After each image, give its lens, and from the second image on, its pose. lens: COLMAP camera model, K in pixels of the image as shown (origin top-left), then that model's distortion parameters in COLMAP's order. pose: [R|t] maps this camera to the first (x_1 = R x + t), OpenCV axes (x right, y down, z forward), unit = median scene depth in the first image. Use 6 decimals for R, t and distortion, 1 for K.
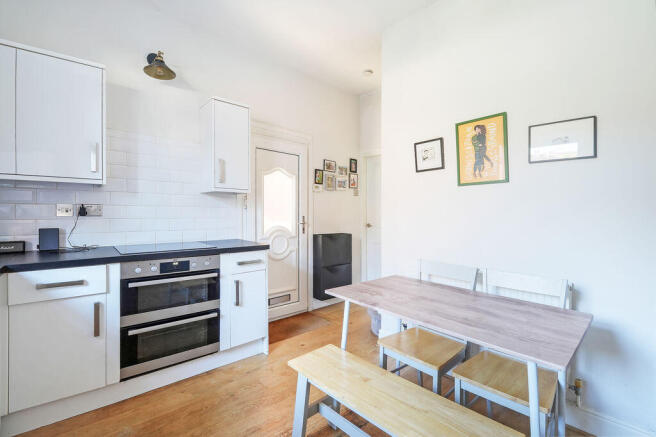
lens RADIAL K [[297.5, 0, 326.2], [0, 297.5, 219.6], [0, 0, 1]] dist [-0.003015, -0.000368]
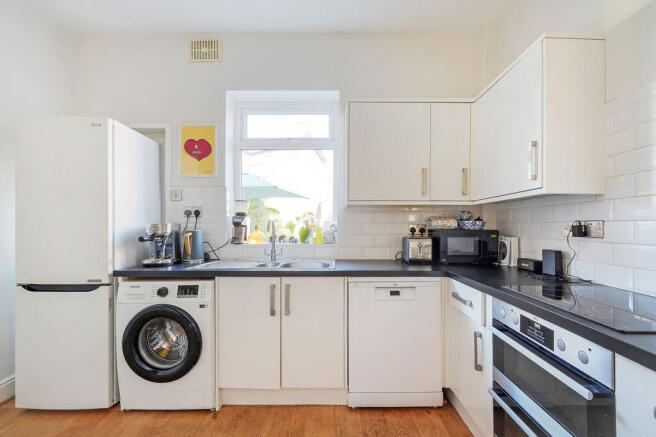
lens RADIAL K [[296.4, 0, 326.2], [0, 296.4, 230.9], [0, 0, 1]] dist [-0.001362, -0.000155]
pose [[-0.704321, 0.000882, -0.709881, 0.147639], [-0.026765, 0.999255, 0.027797, -0.030356], [0.709377, 0.038578, -0.703773, 1.050874]]
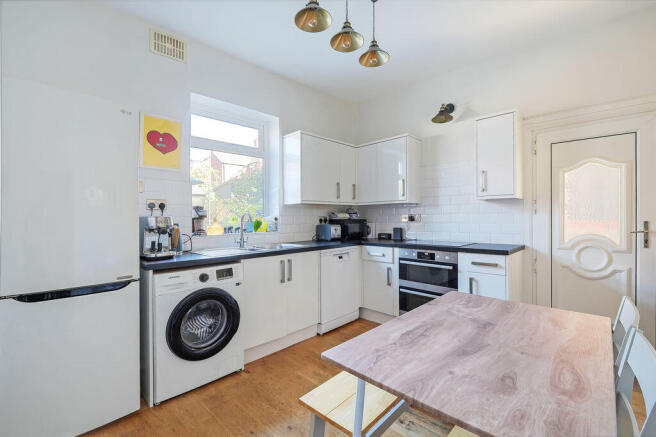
lens RADIAL K [[297.5, 0, 326.2], [0, 297.5, 219.6], [0, 0, 1]] dist [-0.003015, -0.000368]
pose [[0.028289, -0.008047, -0.999567, 0.887642], [-0.014131, 0.999864, -0.008450, 0.000552], [0.999500, 0.014364, 0.028172, 0.445666]]
